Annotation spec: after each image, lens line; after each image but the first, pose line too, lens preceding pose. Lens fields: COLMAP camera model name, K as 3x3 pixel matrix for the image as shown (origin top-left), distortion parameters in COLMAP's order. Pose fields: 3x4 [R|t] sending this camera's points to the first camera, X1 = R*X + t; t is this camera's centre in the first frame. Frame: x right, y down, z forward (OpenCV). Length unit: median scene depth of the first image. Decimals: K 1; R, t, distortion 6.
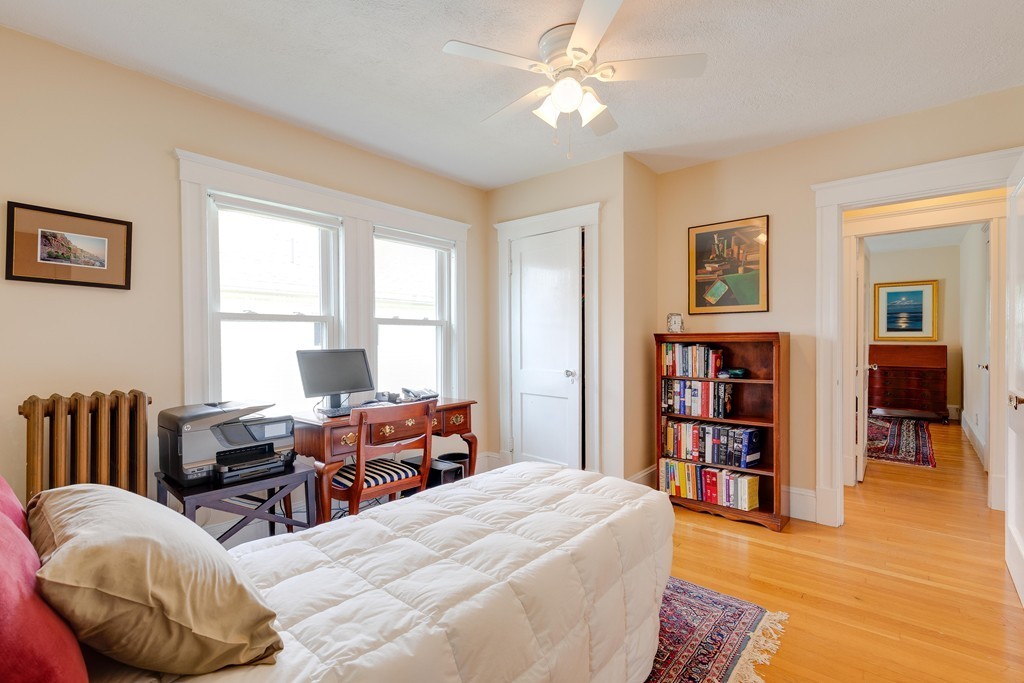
lens RADIAL K [[496.1, 0, 504.2], [0, 496.1, 341.5], [0, 0, 1]] dist [0.000345, -0.000041]
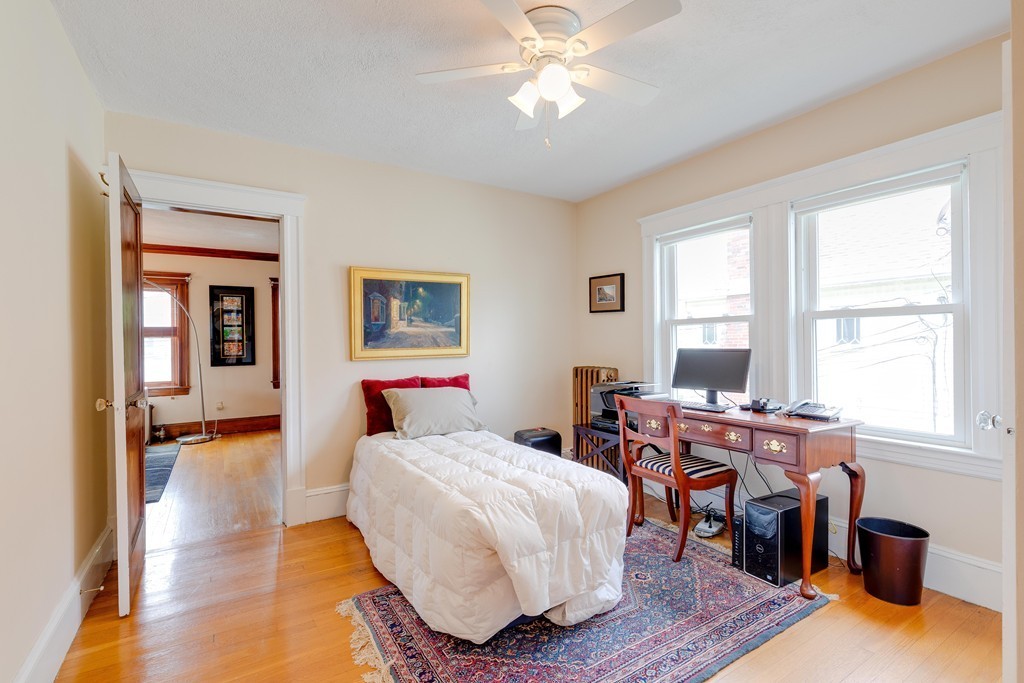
lens RADIAL K [[461.6, 0, 505.7], [0, 461.6, 343.4], [0, 0, 1]] dist [0.000915, -0.000831]
pose [[-0.314258, 0.010788, -0.949276, 0.997072], [0.009211, 0.999923, 0.008314, -0.009329], [0.949293, -0.006131, -0.314333, 1.195159]]
